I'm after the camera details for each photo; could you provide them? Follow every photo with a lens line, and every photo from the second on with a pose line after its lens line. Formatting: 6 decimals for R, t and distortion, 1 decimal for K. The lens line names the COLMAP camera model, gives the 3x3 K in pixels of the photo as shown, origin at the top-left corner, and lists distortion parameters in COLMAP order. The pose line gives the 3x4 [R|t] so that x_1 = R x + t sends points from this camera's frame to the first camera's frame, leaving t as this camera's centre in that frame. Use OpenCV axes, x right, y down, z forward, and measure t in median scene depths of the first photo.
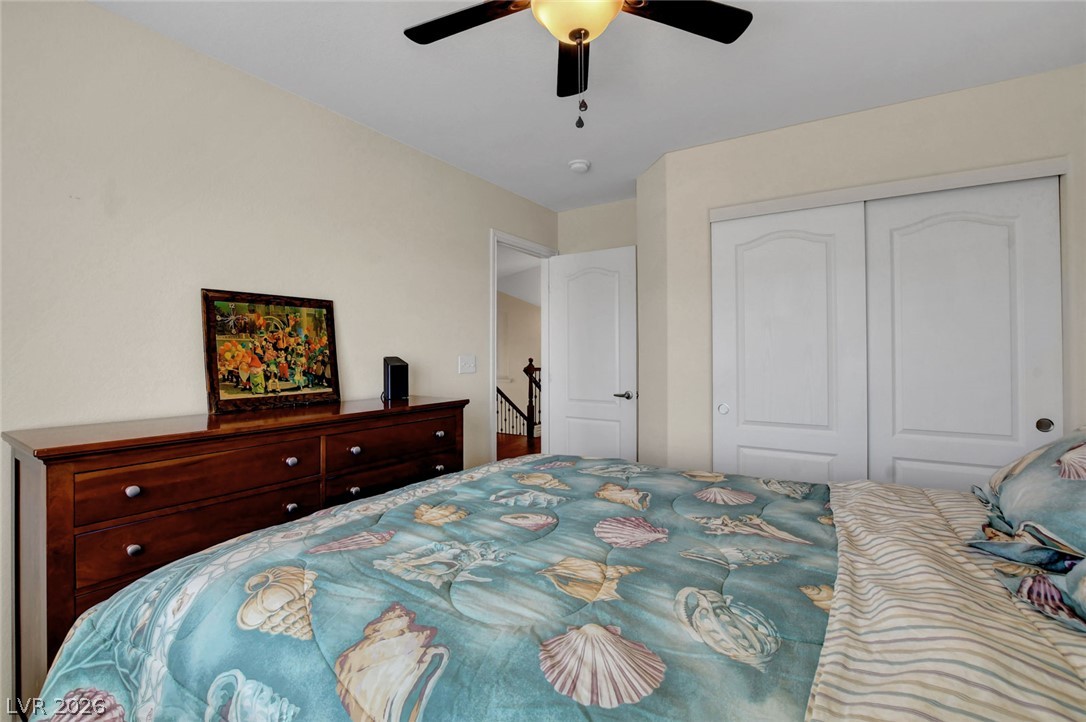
lens RADIAL K [[501.2, 0, 541.7], [0, 501.2, 343.1], [0, 0, 1]] dist [-0.025743, 0.000780]
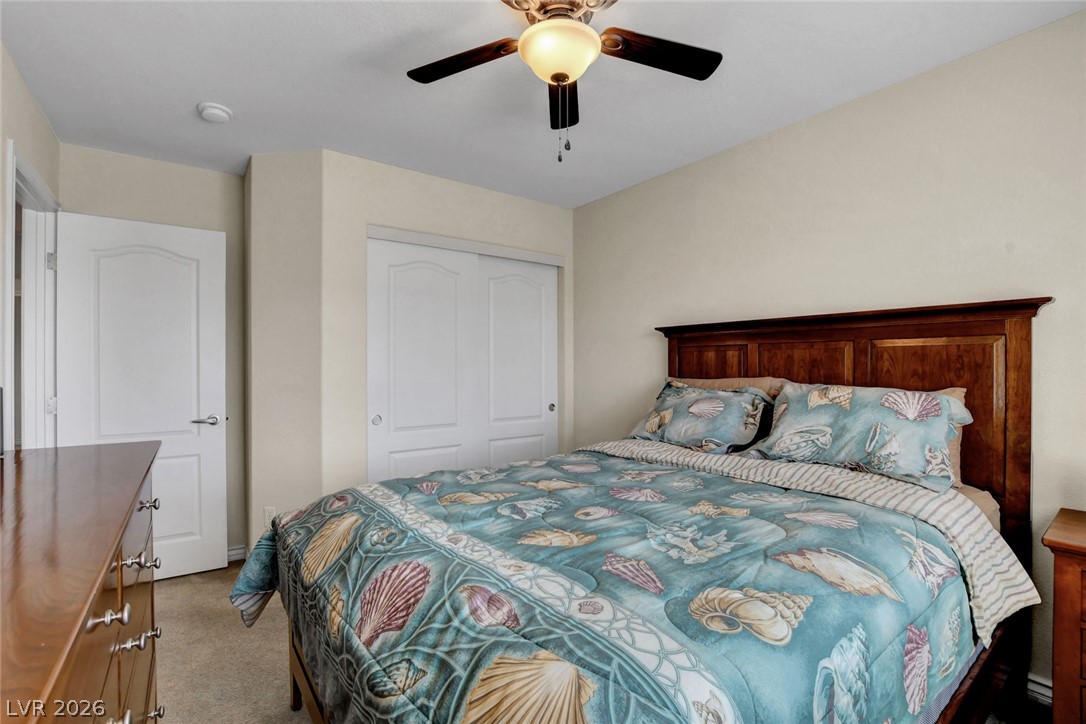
lens RADIAL K [[497.5, 0, 536.2], [0, 497.5, 361.7], [0, 0, 1]] dist [-0.030040, 0.001474]
pose [[0.323473, 0.011516, 0.946167, -1.145641], [-0.015292, 0.999859, -0.006941, 0.029702], [-0.946114, -0.012224, 0.323604, 0.792570]]
